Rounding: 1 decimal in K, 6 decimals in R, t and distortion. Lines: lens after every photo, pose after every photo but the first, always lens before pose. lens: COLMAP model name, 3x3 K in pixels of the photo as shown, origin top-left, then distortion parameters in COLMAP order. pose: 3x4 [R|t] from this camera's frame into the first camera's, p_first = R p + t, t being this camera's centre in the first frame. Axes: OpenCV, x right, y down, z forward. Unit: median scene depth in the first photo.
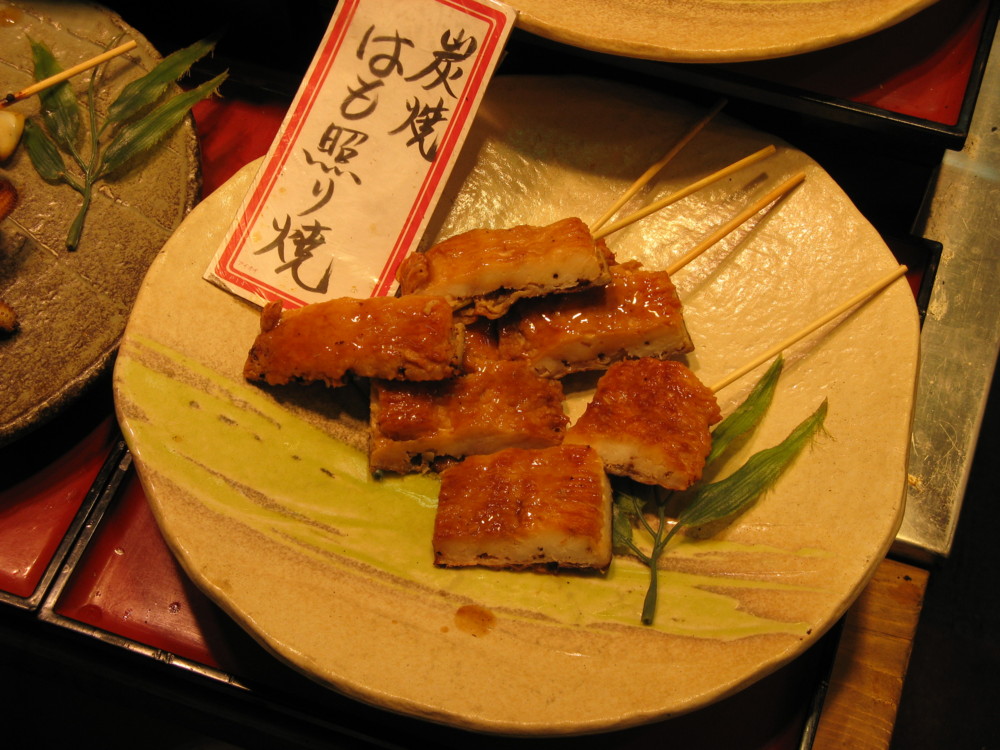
lens RADIAL K [[1730.7, 0, 500.0], [0, 1730.7, 375.0], [0, 0, 1]] dist [-0.035617, 0.073042]
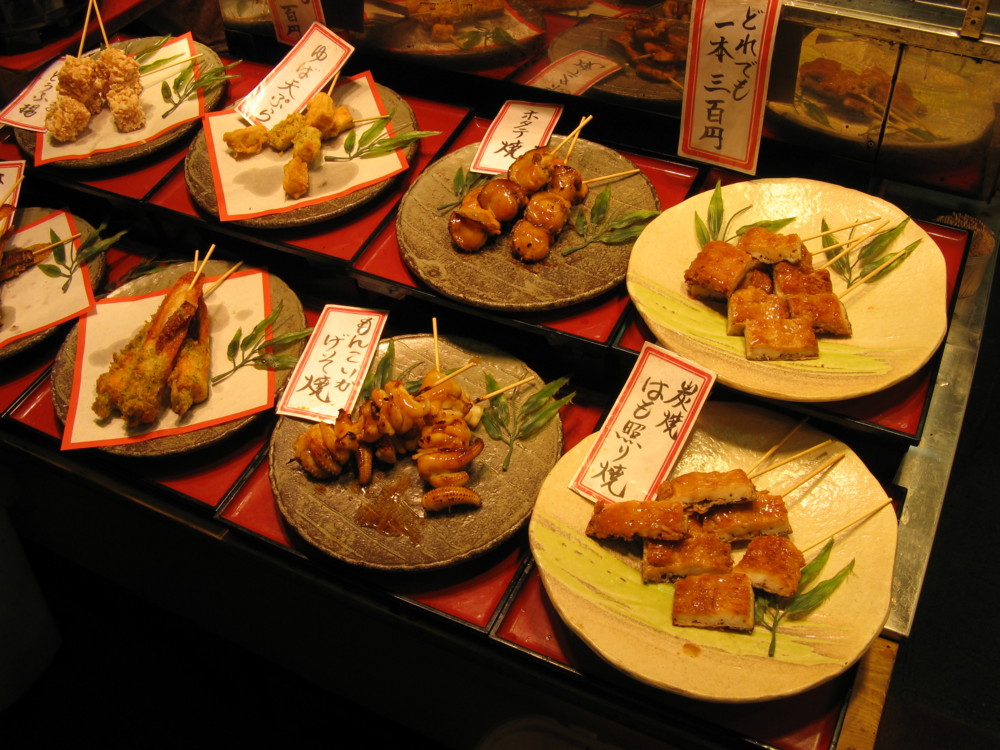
lens RADIAL K [[1015.5, 0, 500.0], [0, 1015.5, 375.0], [0, 0, 1]] dist [-0.209337, 0.227451]
pose [[0.990622, 0.046023, -0.128645, -0.099712], [-0.066647, 0.984713, -0.160932, 0.015948], [0.119271, 0.167996, 0.978546, -0.292891]]
